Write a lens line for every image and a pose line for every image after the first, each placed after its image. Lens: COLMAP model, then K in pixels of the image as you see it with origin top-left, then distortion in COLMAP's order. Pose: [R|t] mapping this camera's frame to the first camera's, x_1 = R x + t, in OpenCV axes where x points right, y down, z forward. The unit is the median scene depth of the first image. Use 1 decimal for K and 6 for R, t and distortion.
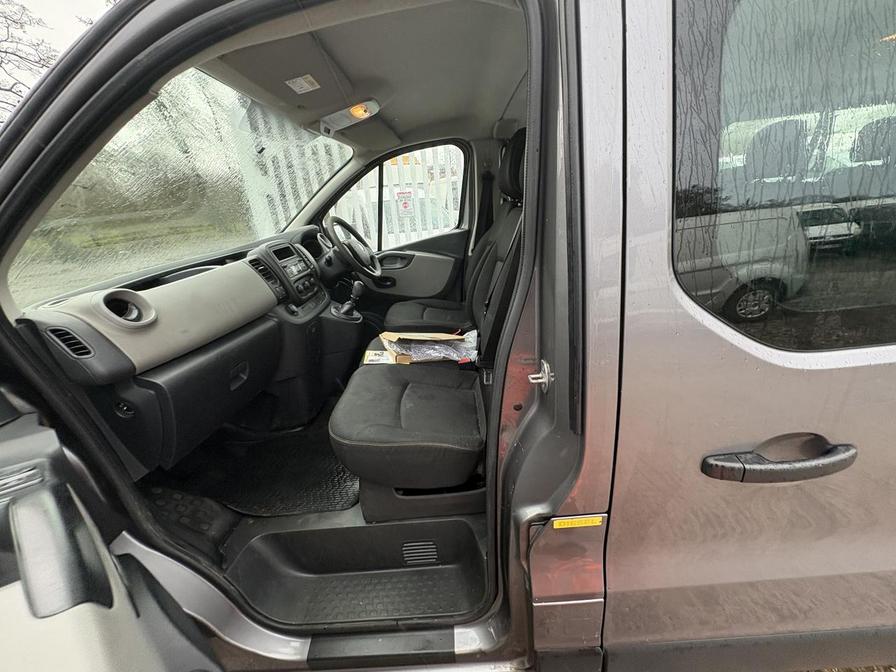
lens RADIAL K [[357.1, 0, 452.1], [0, 357.1, 334.1], [0, 0, 1]] dist [-0.005572, 0.000985]
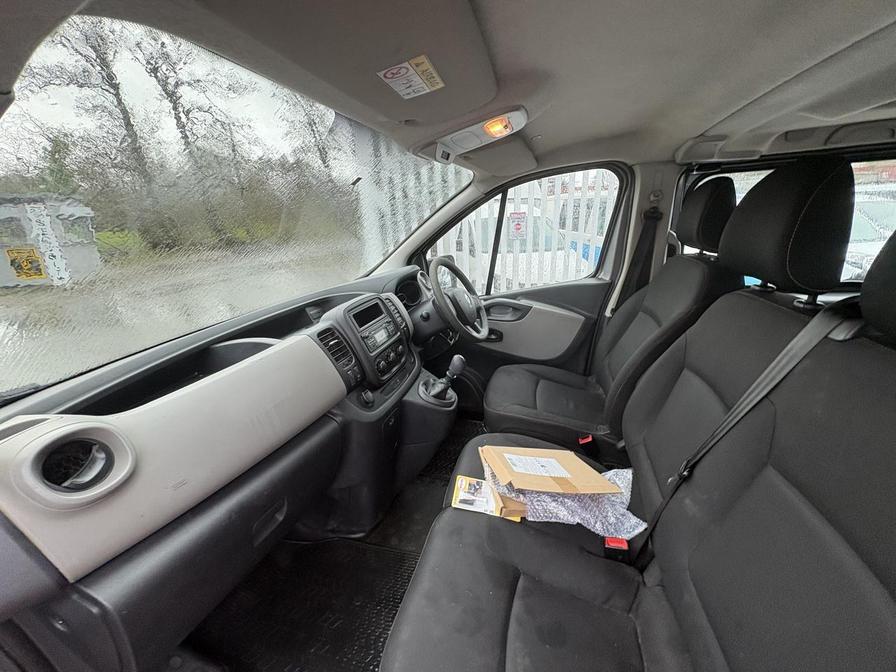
lens RADIAL K [[357.1, 0, 452.1], [0, 357.1, 334.1], [0, 0, 1]] dist [-0.005572, 0.000985]
pose [[0.961031, 0.127673, -0.245192, -0.099938], [-0.134295, 0.990887, -0.010409, -0.177562], [0.241628, 0.042931, 0.969419, 0.278034]]
